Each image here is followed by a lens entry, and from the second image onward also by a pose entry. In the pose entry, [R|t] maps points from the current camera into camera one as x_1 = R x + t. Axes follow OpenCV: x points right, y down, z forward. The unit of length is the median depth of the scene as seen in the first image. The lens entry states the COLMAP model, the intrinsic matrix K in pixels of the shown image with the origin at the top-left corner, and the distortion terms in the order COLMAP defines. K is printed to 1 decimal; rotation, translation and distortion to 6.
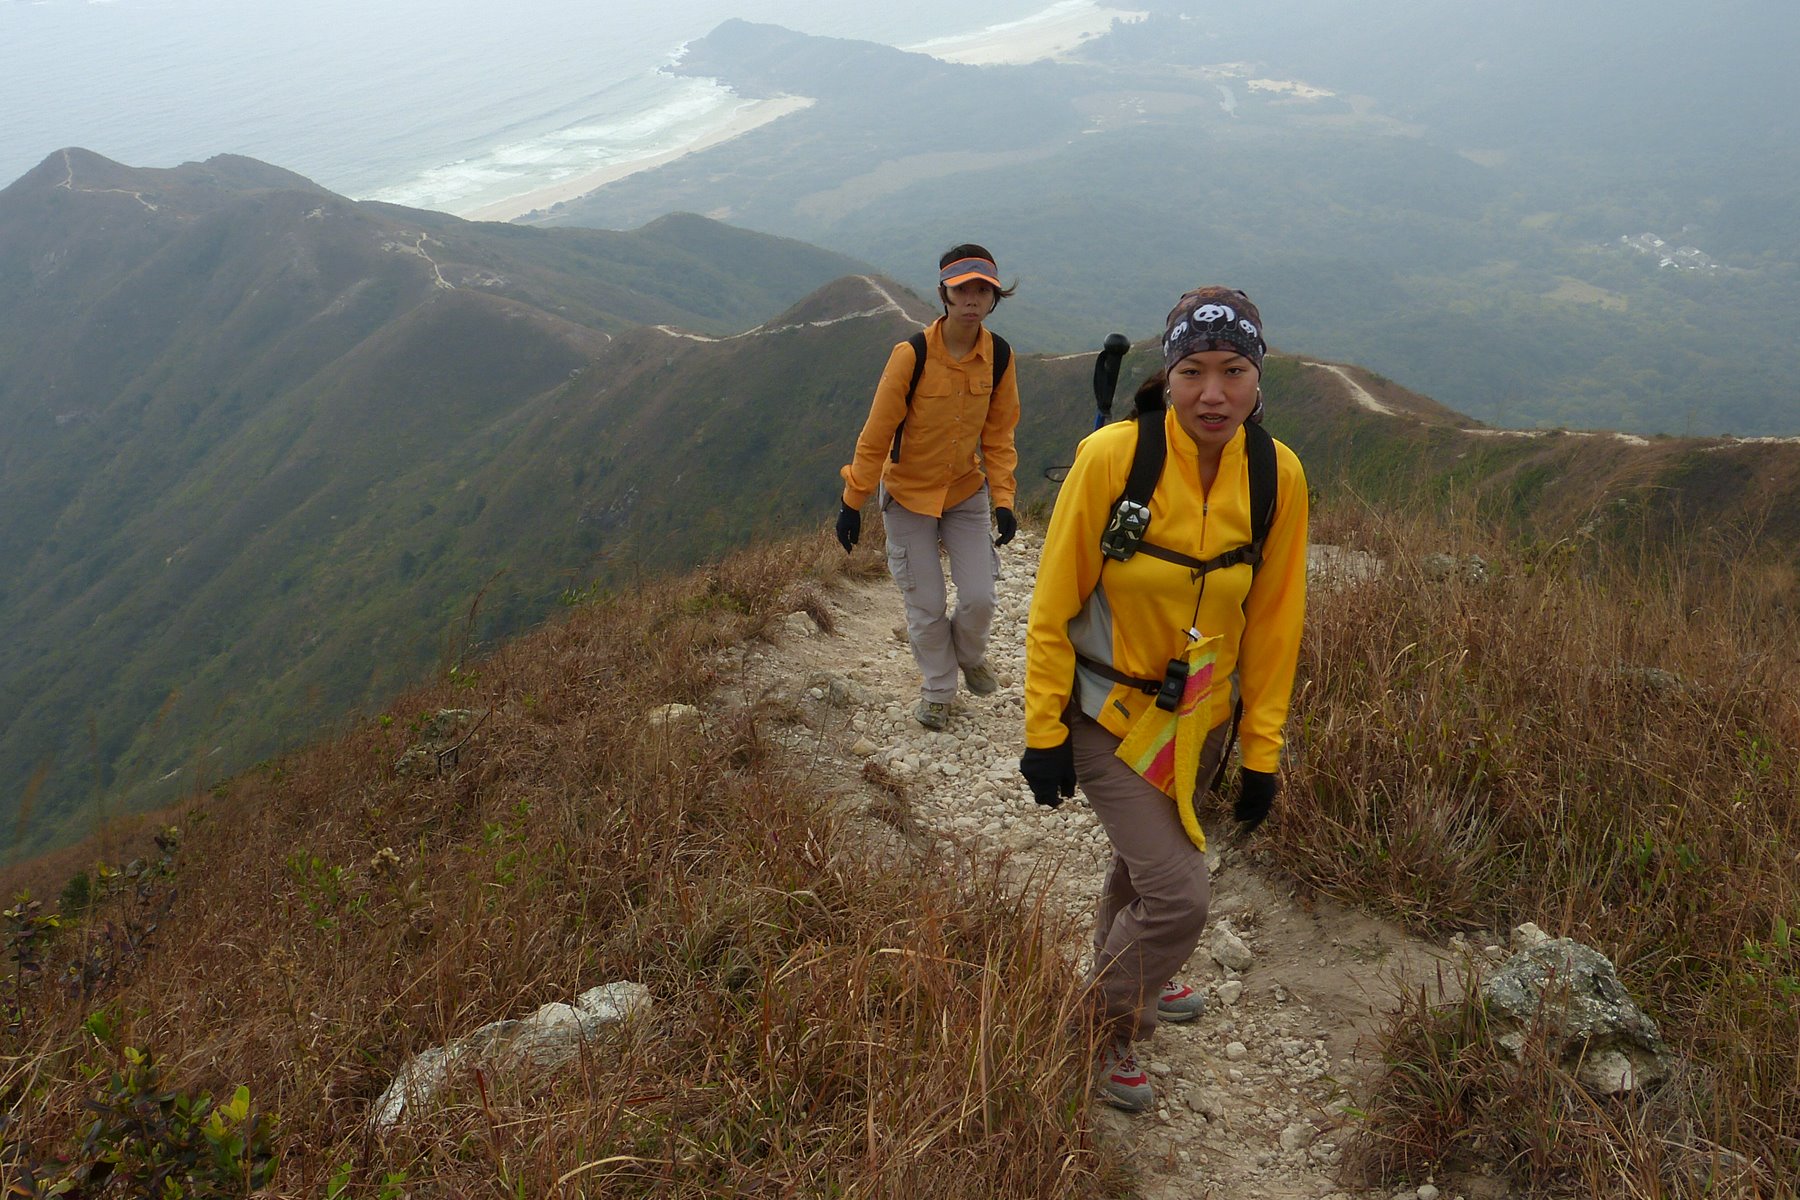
lens RADIAL K [[1942.1, 0, 915.7], [0, 1942.1, 602.8], [0, 0, 1]] dist [-0.038413, 0.038802]
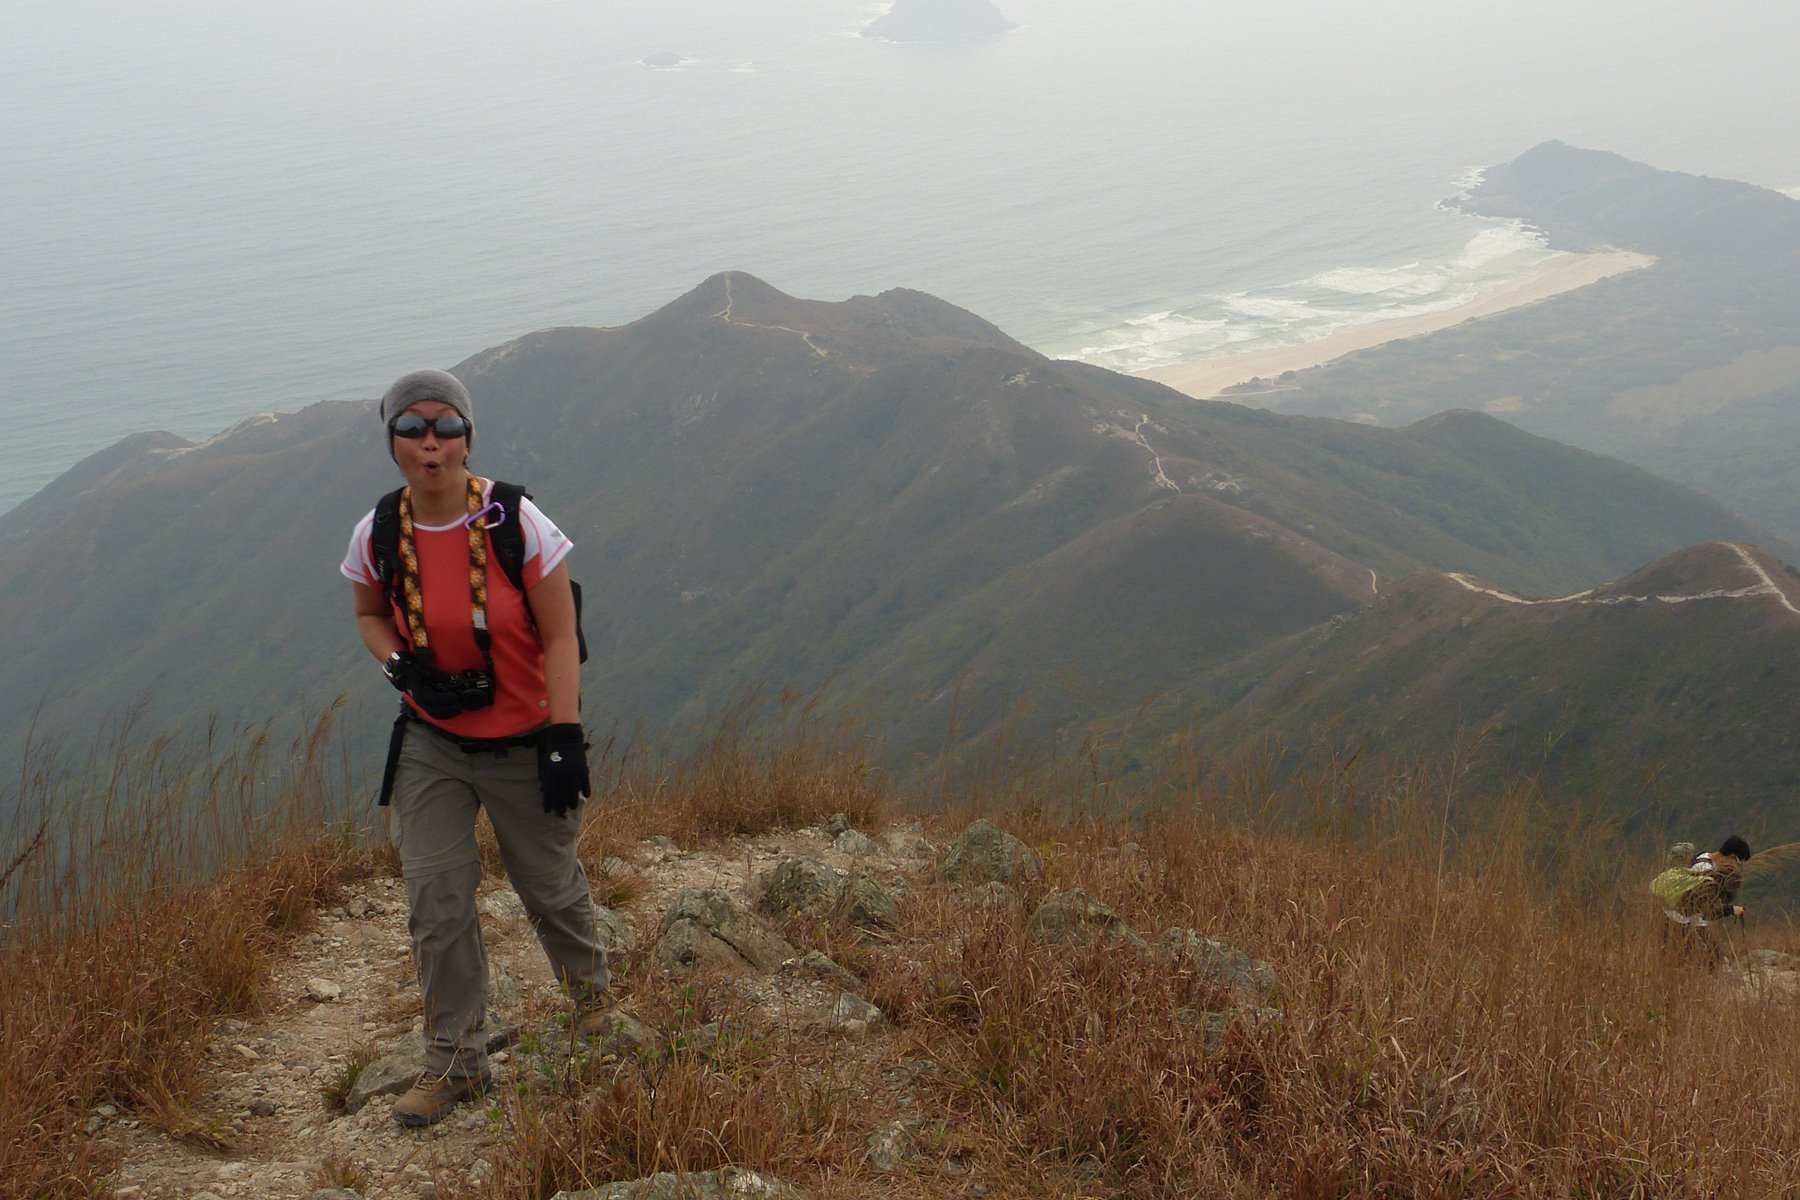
lens RADIAL K [[2708.0, 0, 899.1], [0, 2708.0, 601.2], [0, 0, 1]] dist [0.008760, 0.201387]
pose [[0.948193, 0.107830, -0.298837, -0.009619], [-0.141444, 0.985552, -0.093172, 0.003033], [0.284472, 0.130614, 0.949745, -0.085119]]
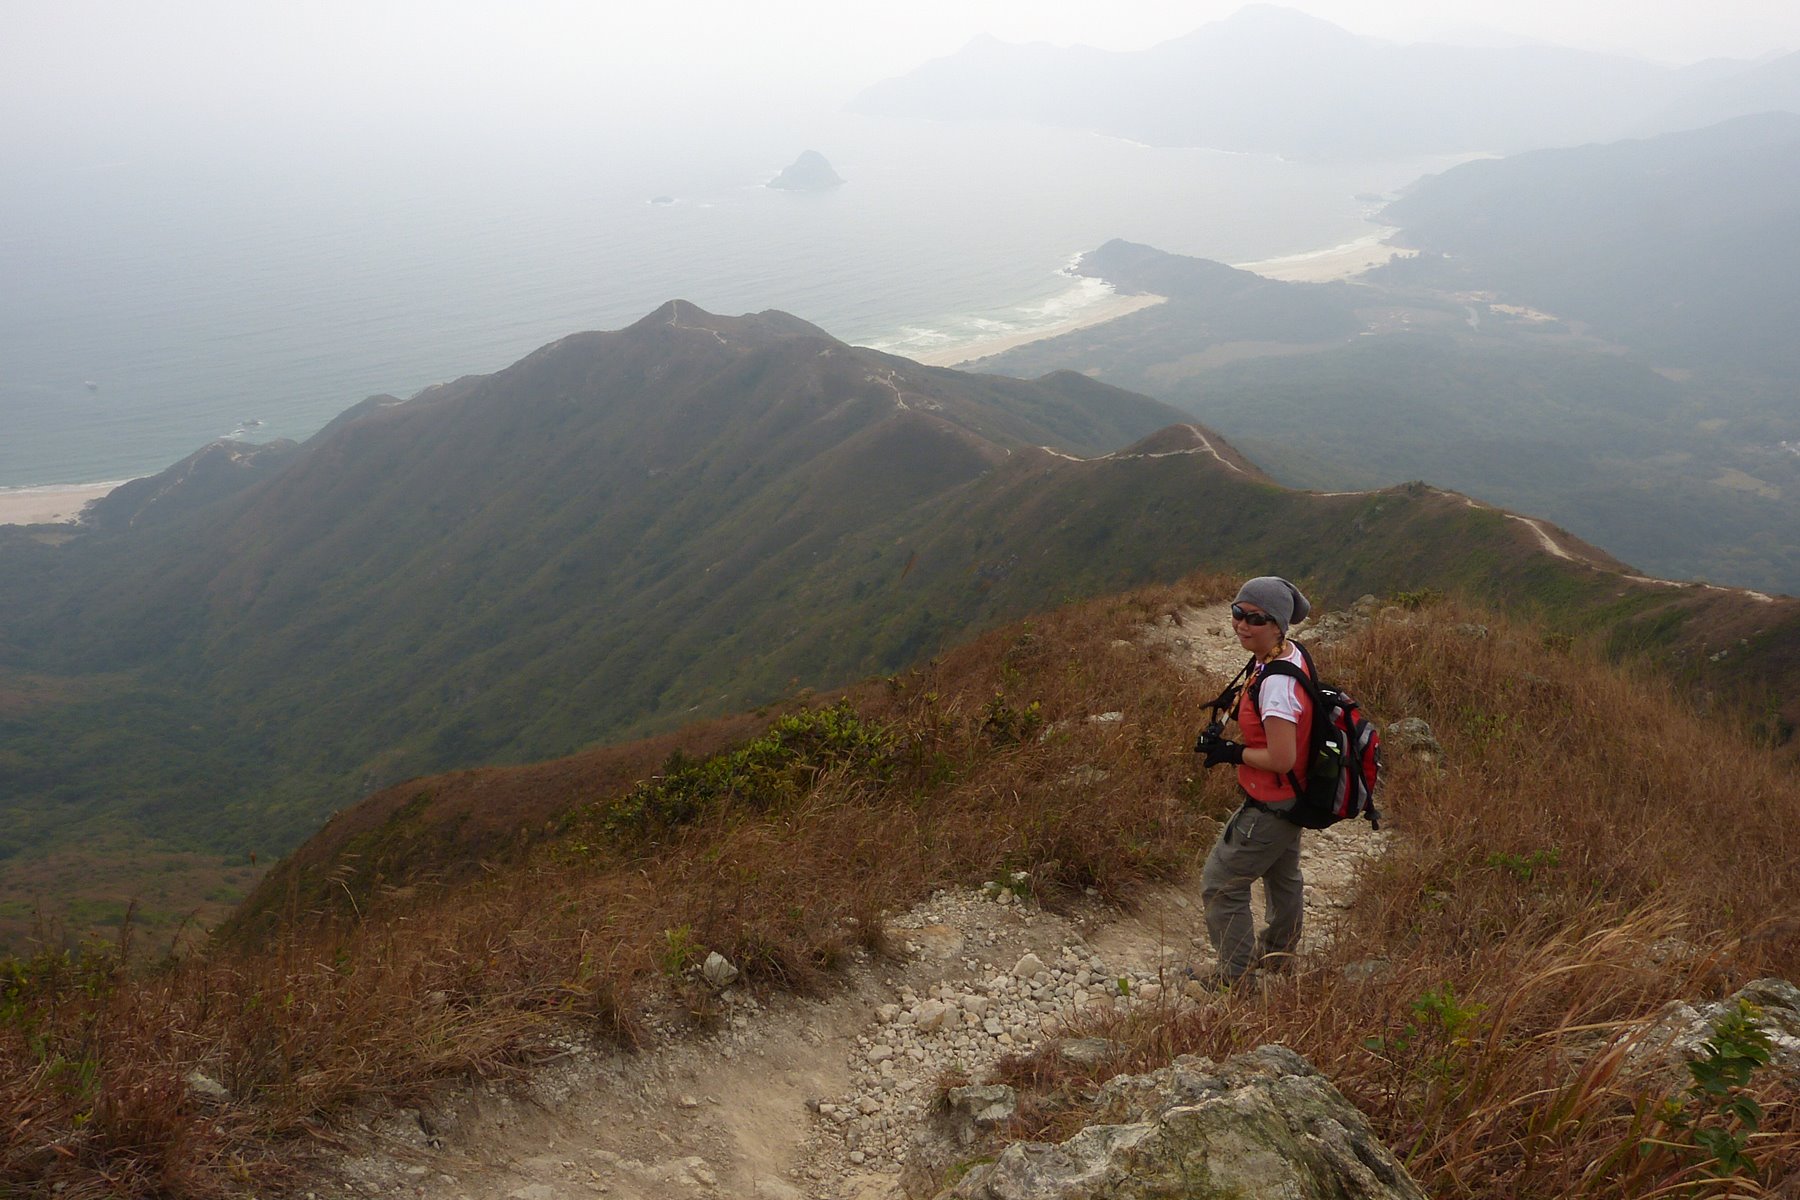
lens RADIAL K [[1351.3, 0, 897.8], [0, 1351.3, 604.0], [0, 0, 1]] dist [-0.038484, 0.025750]
pose [[0.968833, 0.111138, -0.221386, -0.000255], [-0.116864, 0.993064, -0.012895, 0.000732], [0.218418, 0.038365, 0.975101, -0.009469]]
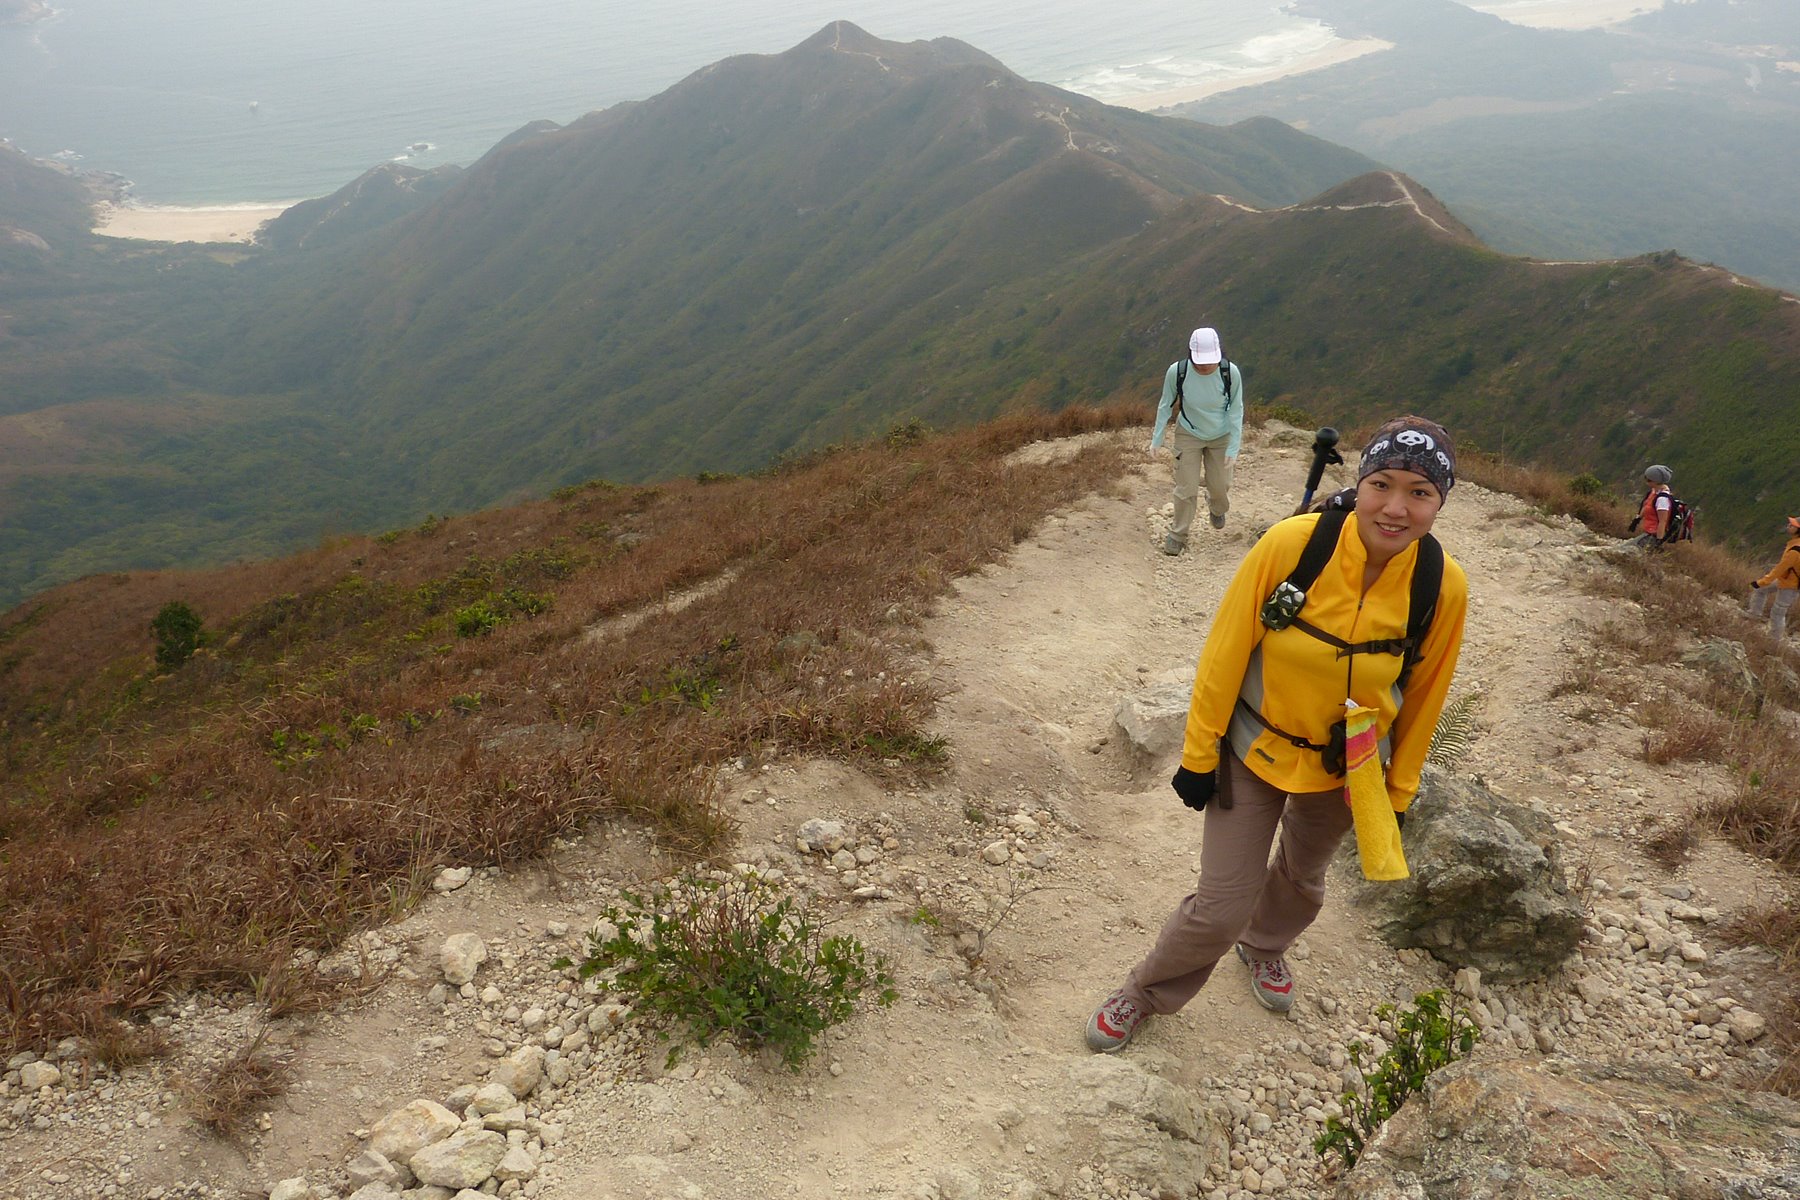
lens RADIAL K [[1350.7, 0, 896.7], [0, 1350.7, 610.0], [0, 0, 1]] dist [-0.039990, 0.031261]
pose [[0.924158, 0.223187, -0.310031, 0.005147], [-0.172564, 0.967957, 0.182432, -0.002134], [0.340813, -0.115096, 0.933059, 0.049100]]
